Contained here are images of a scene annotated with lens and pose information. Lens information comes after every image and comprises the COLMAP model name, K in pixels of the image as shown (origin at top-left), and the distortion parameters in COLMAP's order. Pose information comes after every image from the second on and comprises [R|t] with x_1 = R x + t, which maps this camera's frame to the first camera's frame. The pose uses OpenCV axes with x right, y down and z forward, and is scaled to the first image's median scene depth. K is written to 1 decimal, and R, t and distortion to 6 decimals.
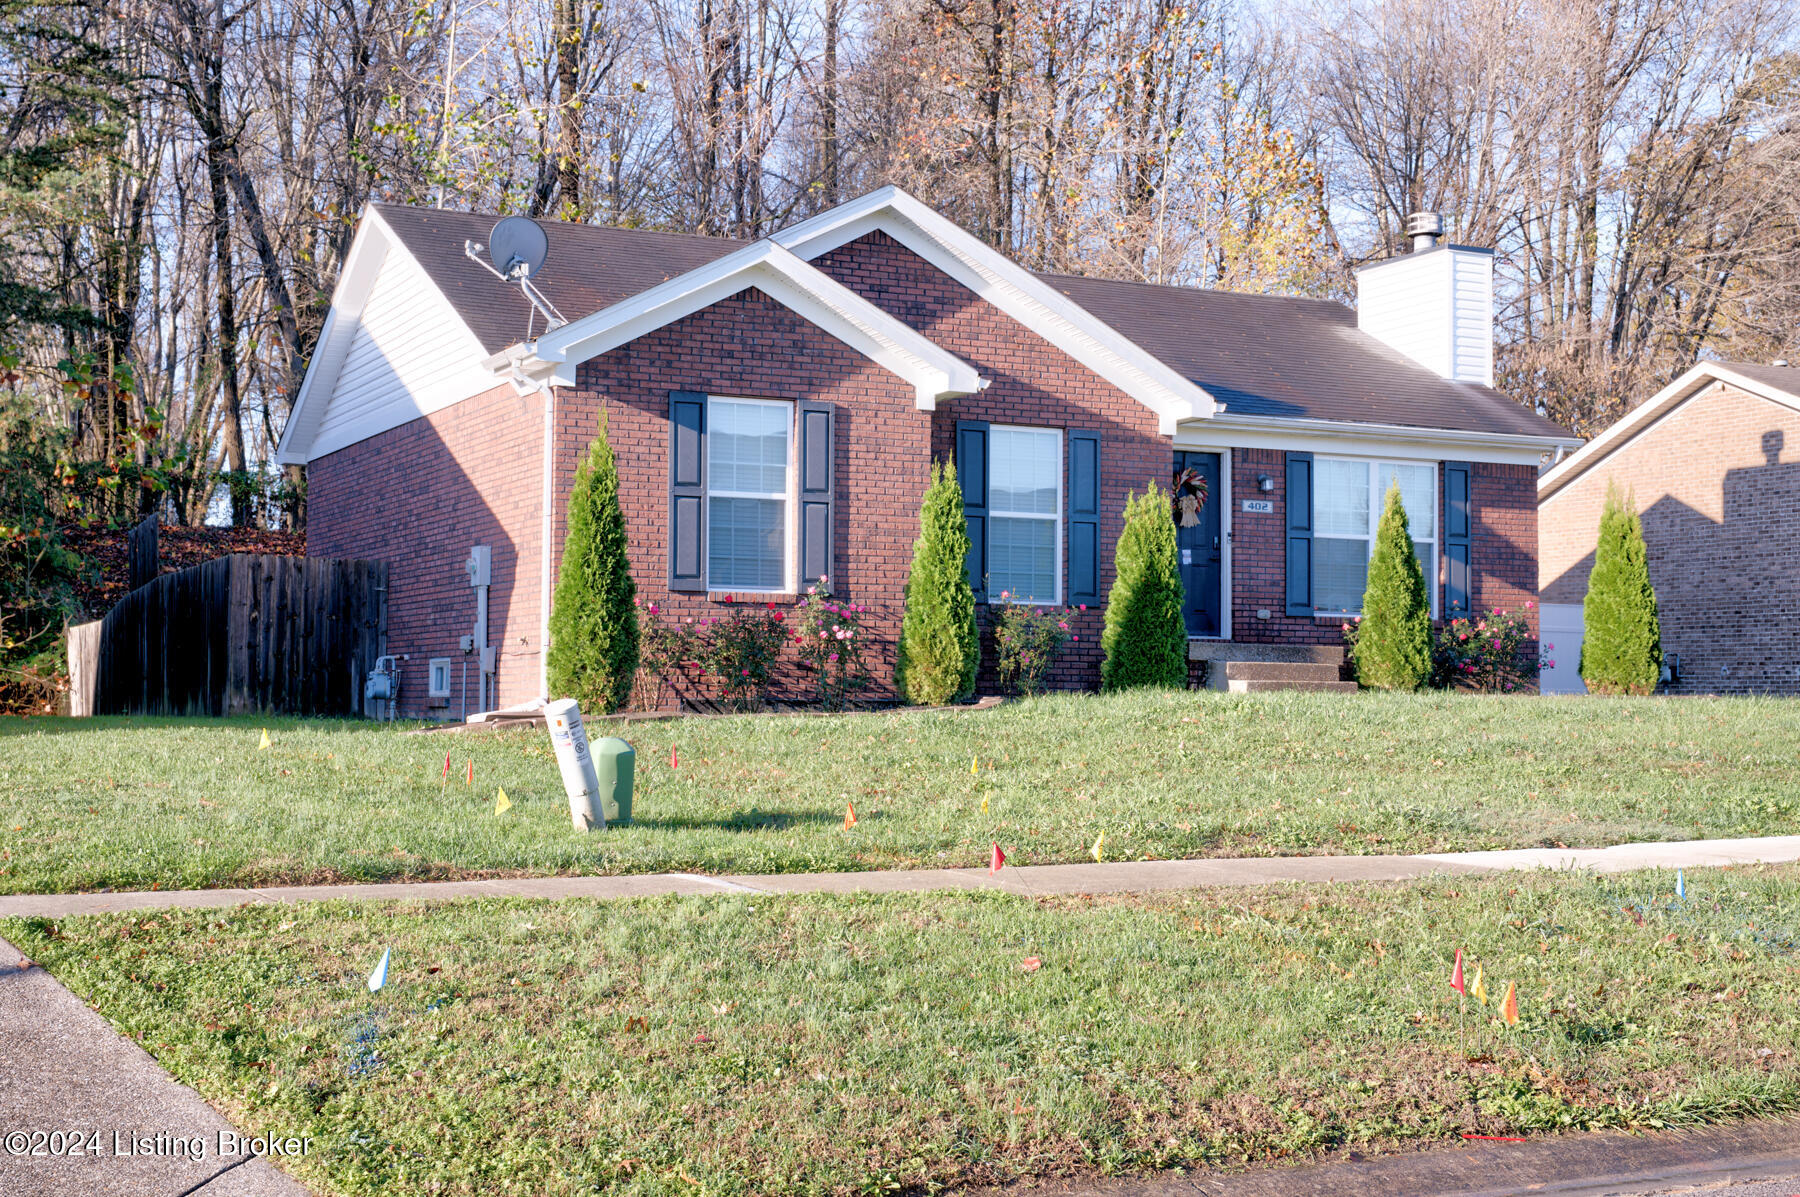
lens RADIAL K [[2338.3, 0, 901.6], [0, 2338.3, 604.3], [0, 0, 1]] dist [-0.032248, 0.000000]
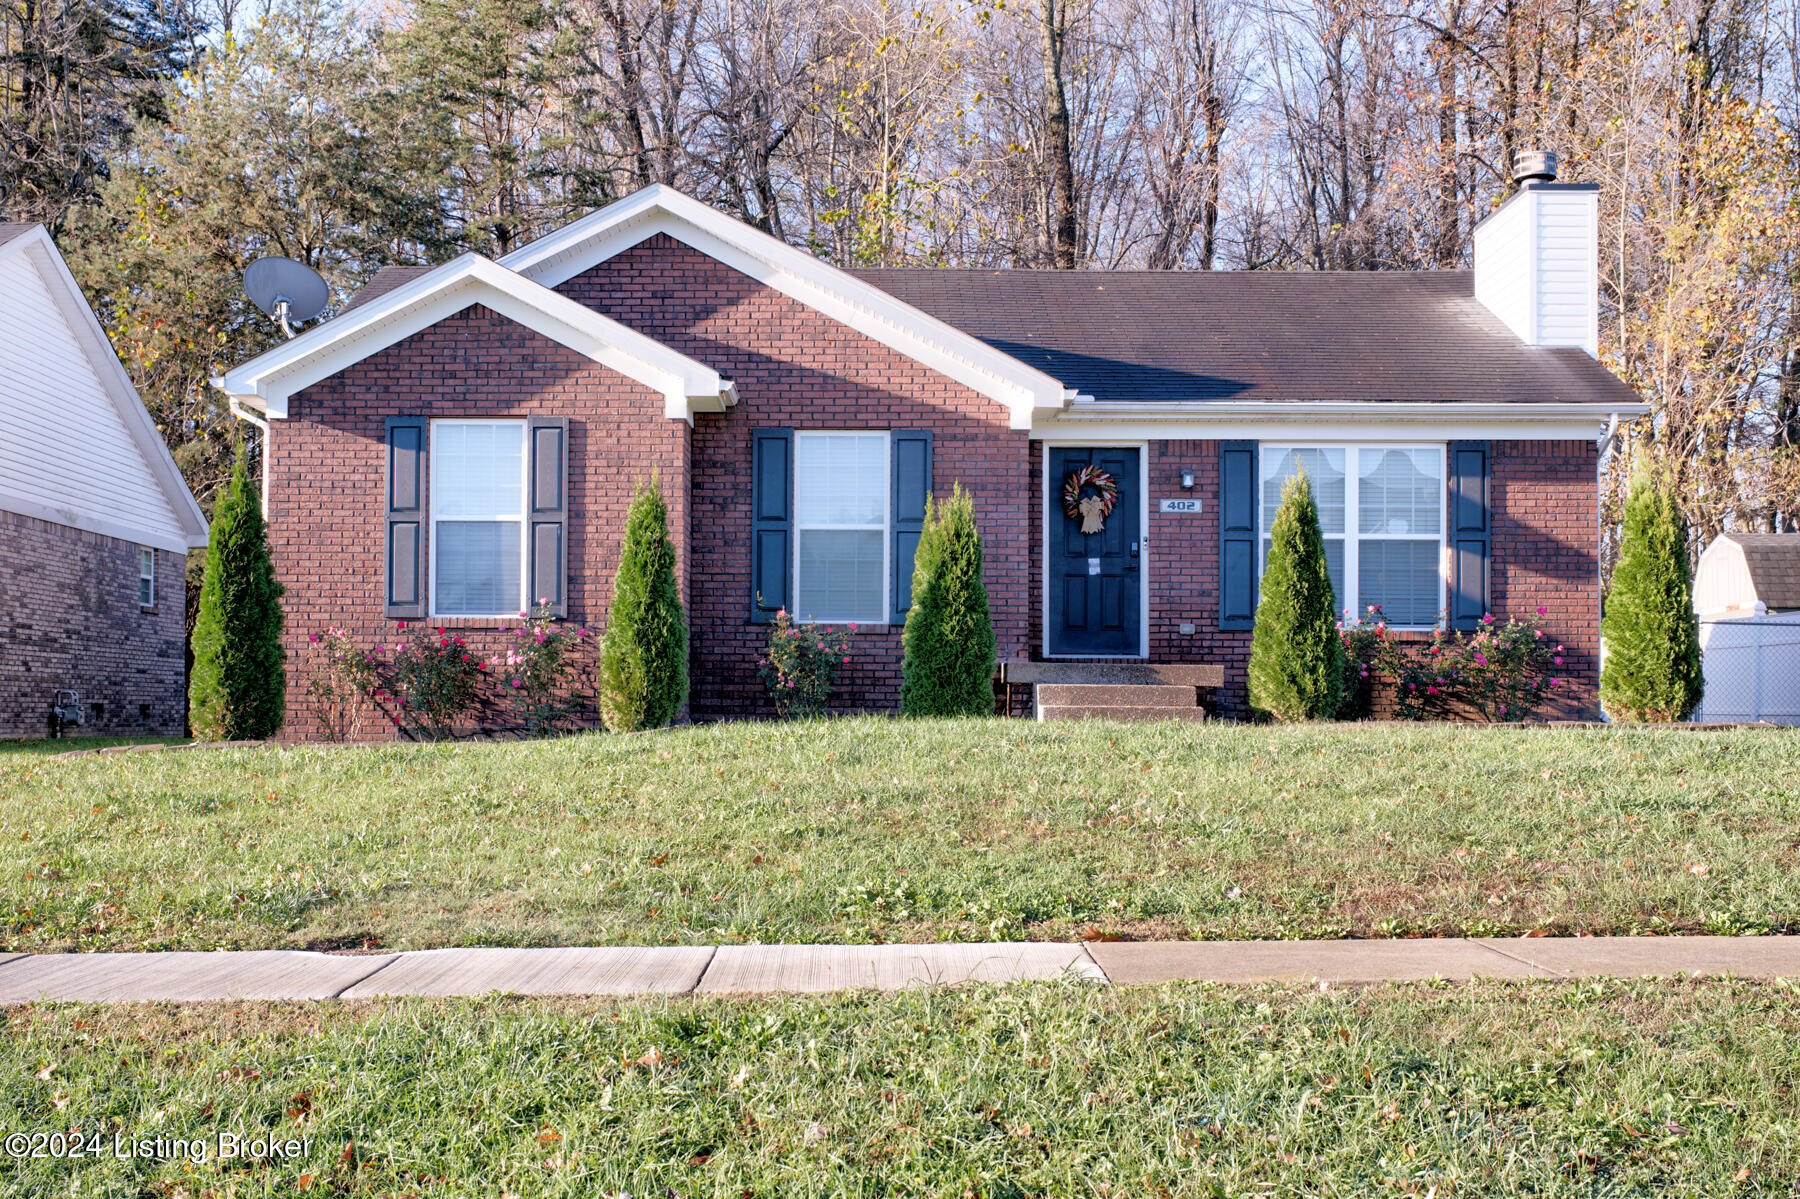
lens RADIAL K [[1960.9, 0, 848.0], [0, 1960.9, 661.4], [0, 0, 1]] dist [-0.020400, 0.000000]
pose [[0.890408, -0.012859, -0.454981, 0.413799], [0.019188, 0.999773, 0.009296, 0.007923], [0.454758, -0.017007, 0.890453, 0.319054]]
